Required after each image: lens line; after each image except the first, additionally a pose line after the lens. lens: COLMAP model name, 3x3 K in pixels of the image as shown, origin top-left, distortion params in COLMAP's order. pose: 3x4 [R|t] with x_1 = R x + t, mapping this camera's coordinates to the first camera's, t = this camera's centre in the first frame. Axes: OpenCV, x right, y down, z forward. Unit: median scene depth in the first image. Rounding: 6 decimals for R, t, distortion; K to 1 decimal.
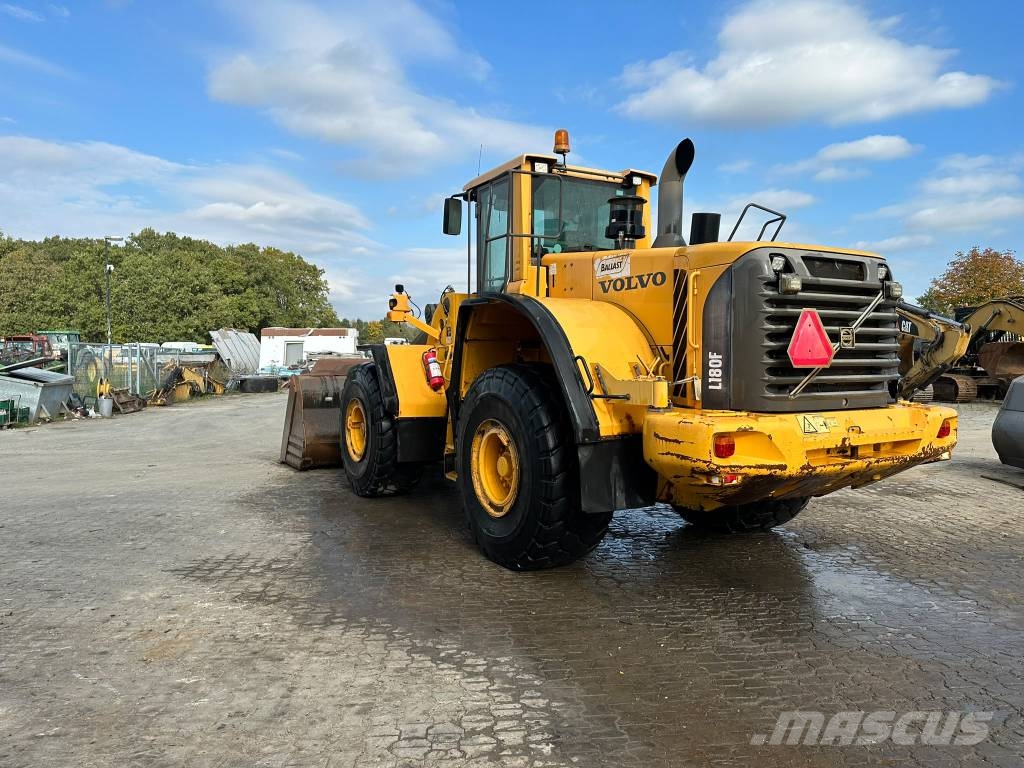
lens RADIAL K [[708.8, 0, 507.9], [0, 708.8, 403.2], [0, 0, 1]] dist [0.039397, -0.042037]
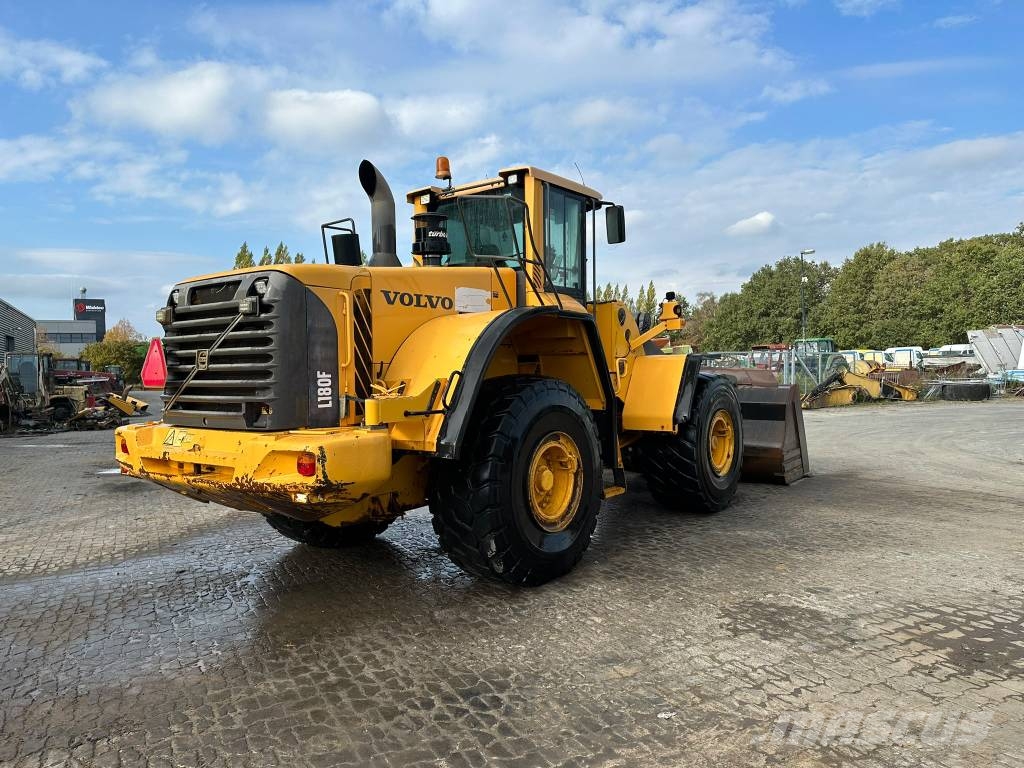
lens RADIAL K [[716.7, 0, 534.6], [0, 716.7, 423.3], [0, 0, 1]] dist [0.043079, -0.036497]
pose [[0.412023, 0.066273, -0.908760, 1.160106], [-0.042442, 0.997665, 0.053514, -0.054166], [0.910185, 0.016521, 0.413873, 0.709669]]
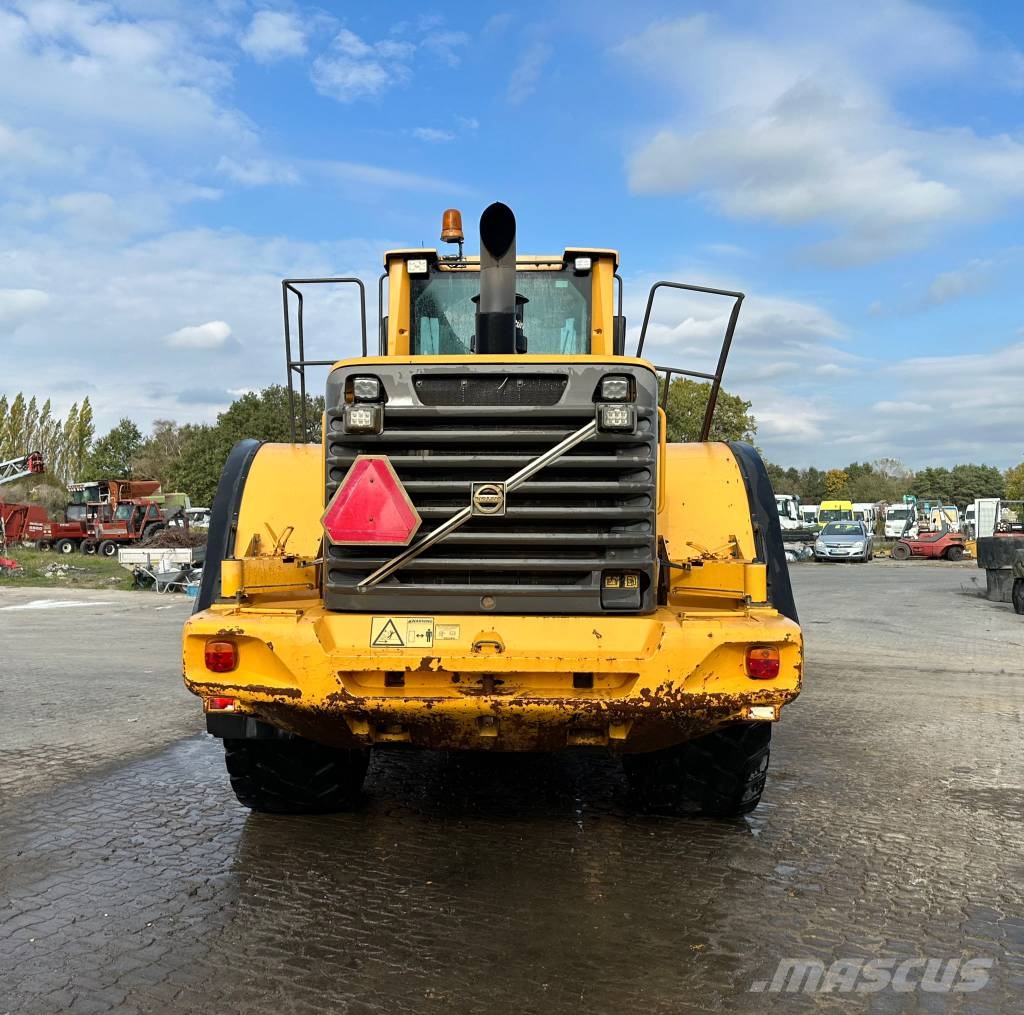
lens RADIAL K [[970.5, 0, 478.7], [0, 970.5, 540.0], [0, 0, 1]] dist [0.135590, -0.148763]
pose [[0.848972, 0.015505, -0.528211, 0.646483], [-0.039735, 0.998613, -0.034550, -0.018318], [0.526942, 0.050321, 0.848410, 0.195192]]
